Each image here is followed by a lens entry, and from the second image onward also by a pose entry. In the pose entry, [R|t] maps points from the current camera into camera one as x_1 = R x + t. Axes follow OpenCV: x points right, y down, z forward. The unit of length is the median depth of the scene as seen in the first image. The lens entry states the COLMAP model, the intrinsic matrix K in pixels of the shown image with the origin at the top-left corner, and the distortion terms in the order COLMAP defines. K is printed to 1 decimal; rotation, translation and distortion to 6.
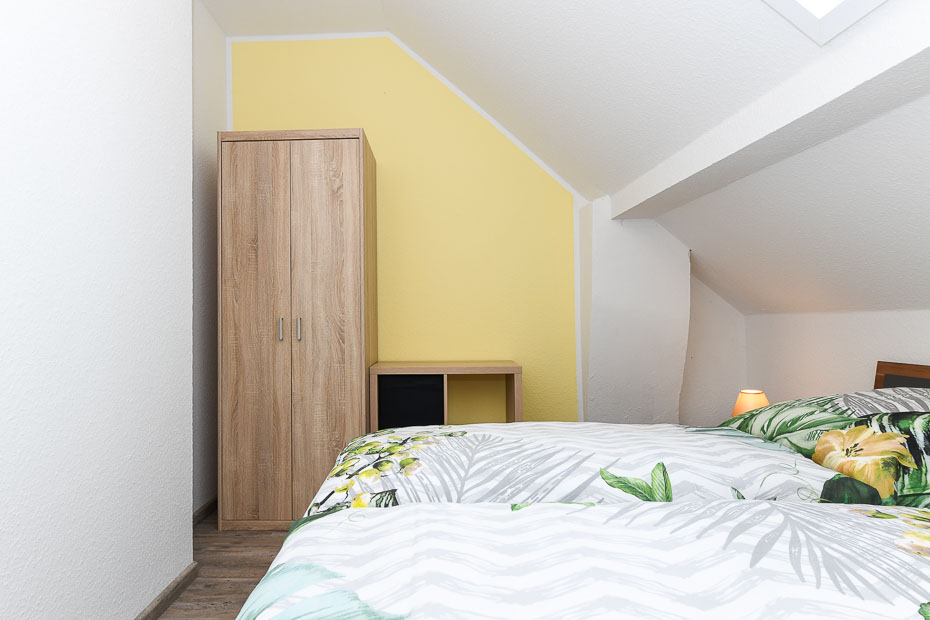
lens RADIAL K [[548.6, 0, 465.0], [0, 548.6, 310.0], [0, 0, 1]] dist [0.000440, -0.002083]
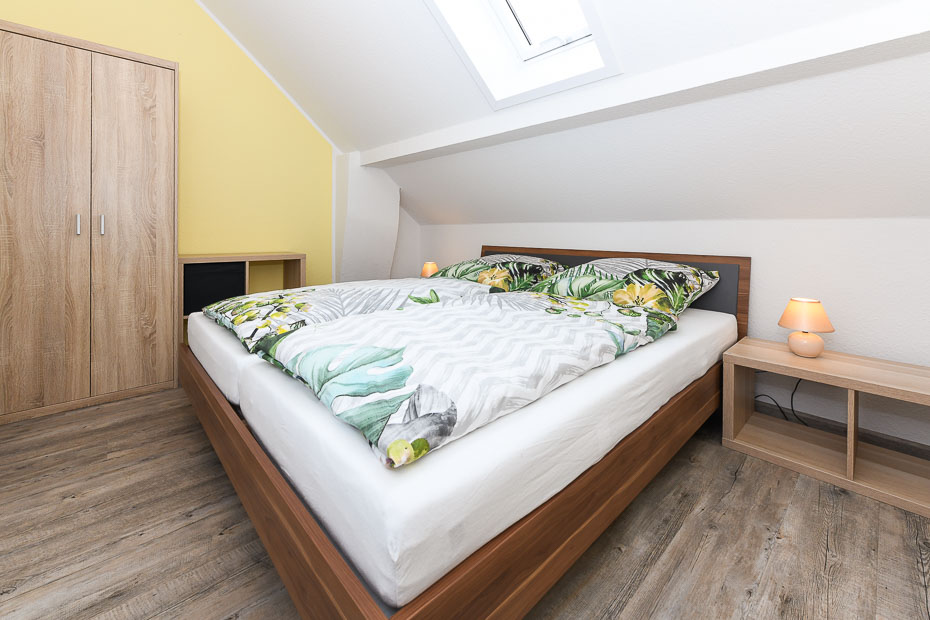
lens RADIAL K [[385.9, 0, 468.7], [0, 385.9, 240.9], [0, 0, 1]] dist [-0.001111, -0.000224]
pose [[0.708493, 0.003153, 0.705711, -0.330832], [-0.025834, 0.999436, 0.021470, 0.031153], [-0.705245, -0.033442, 0.708175, -0.082687]]
